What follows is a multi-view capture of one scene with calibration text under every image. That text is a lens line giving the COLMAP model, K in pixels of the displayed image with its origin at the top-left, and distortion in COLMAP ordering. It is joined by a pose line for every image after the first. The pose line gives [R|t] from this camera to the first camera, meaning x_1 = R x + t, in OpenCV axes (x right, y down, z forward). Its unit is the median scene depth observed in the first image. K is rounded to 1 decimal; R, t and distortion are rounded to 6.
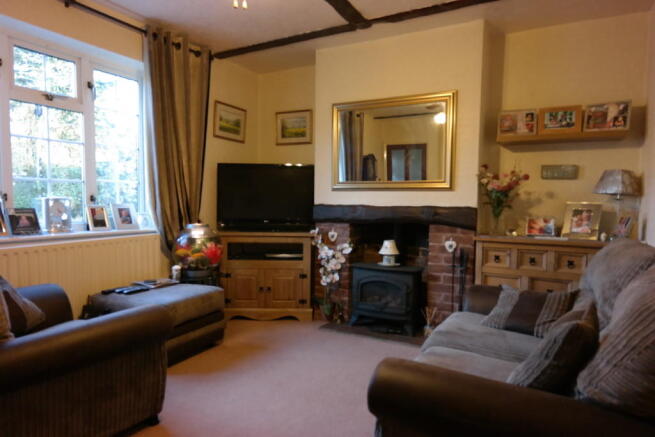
lens RADIAL K [[427.0, 0, 330.0], [0, 427.0, 220.6], [0, 0, 1]] dist [0.005672, -0.000376]
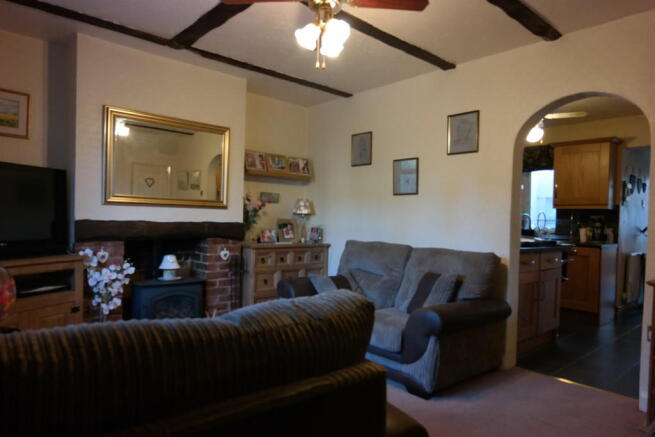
lens RADIAL K [[427.0, 0, 329.1], [0, 427.0, 219.6], [0, 0, 1]] dist [0.005672, -0.000376]
pose [[0.331617, -0.006813, 0.943389, -0.750609], [0.019816, 0.999804, 0.000255, -0.033977], [-0.943206, 0.018610, 0.331687, 0.317090]]
